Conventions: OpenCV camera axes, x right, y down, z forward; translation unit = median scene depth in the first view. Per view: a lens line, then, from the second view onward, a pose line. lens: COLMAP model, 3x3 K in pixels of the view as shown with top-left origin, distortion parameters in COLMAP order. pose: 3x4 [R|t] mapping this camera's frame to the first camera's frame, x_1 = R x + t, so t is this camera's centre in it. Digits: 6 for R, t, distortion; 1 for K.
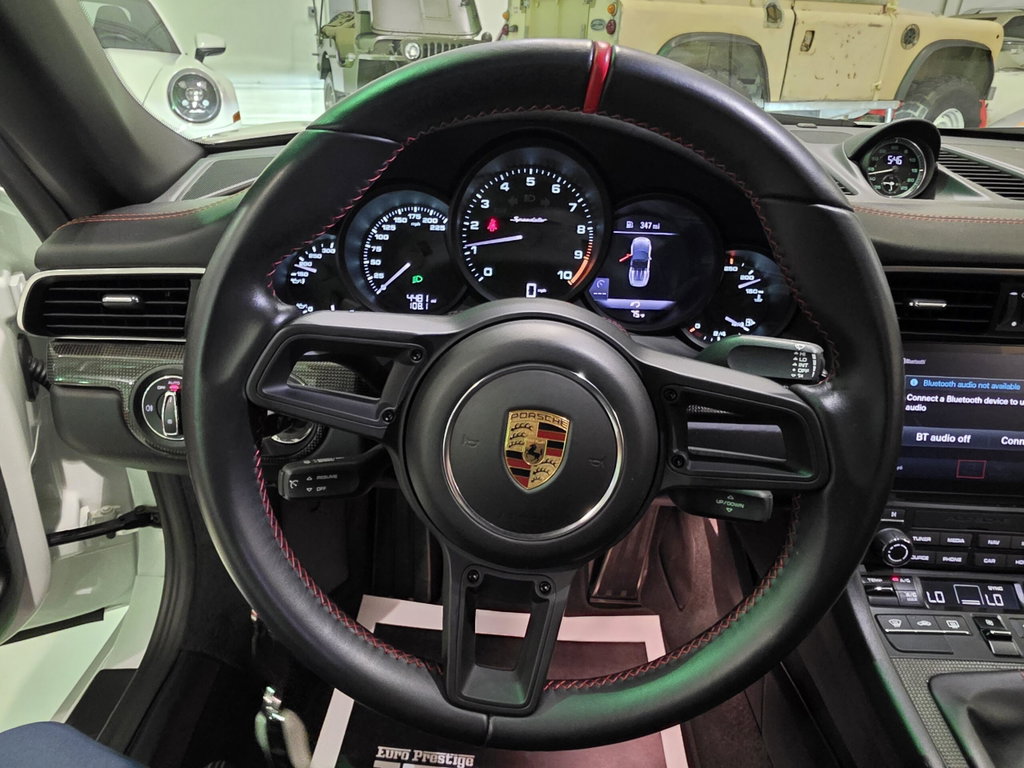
lens RADIAL K [[676.4, 0, 512.0], [0, 676.4, 384.0], [0, 0, 1]] dist [-0.005701, -0.001353]
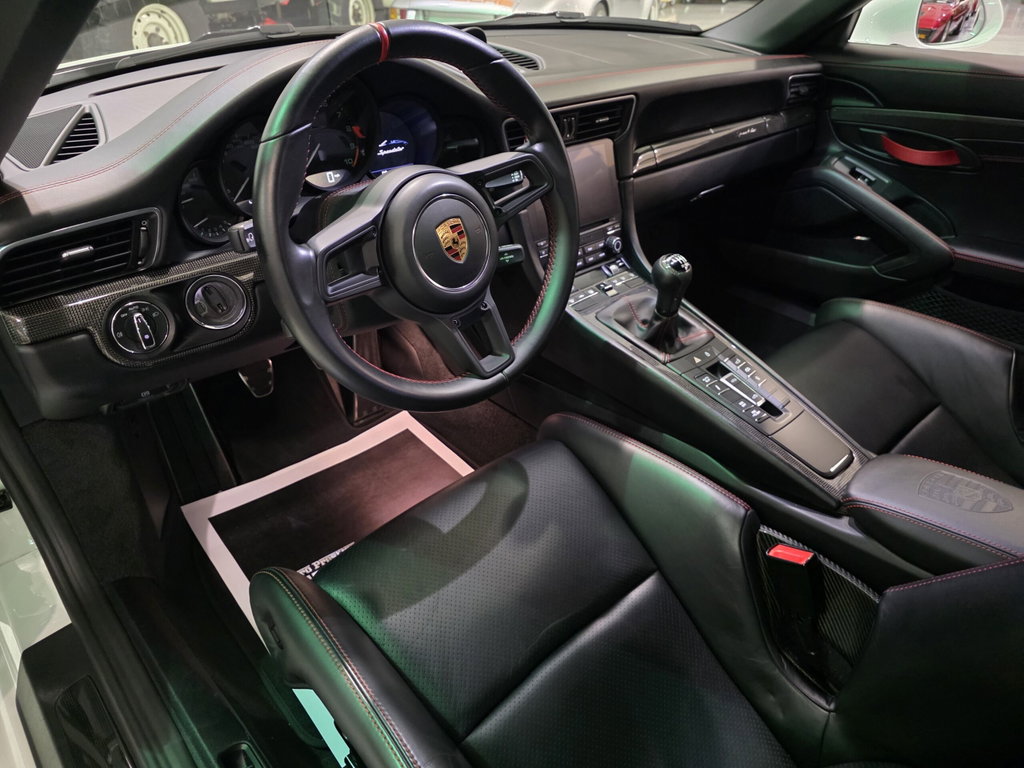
lens RADIAL K [[723.6, 0, 512.0], [0, 723.6, 384.0], [0, 0, 1]] dist [0.011008, 0.000932]
pose [[0.709908, -0.387450, 0.588144, -0.844168], [0.306769, 0.921810, 0.236979, 0.023966], [-0.633974, 0.012190, 0.773258, -0.482526]]
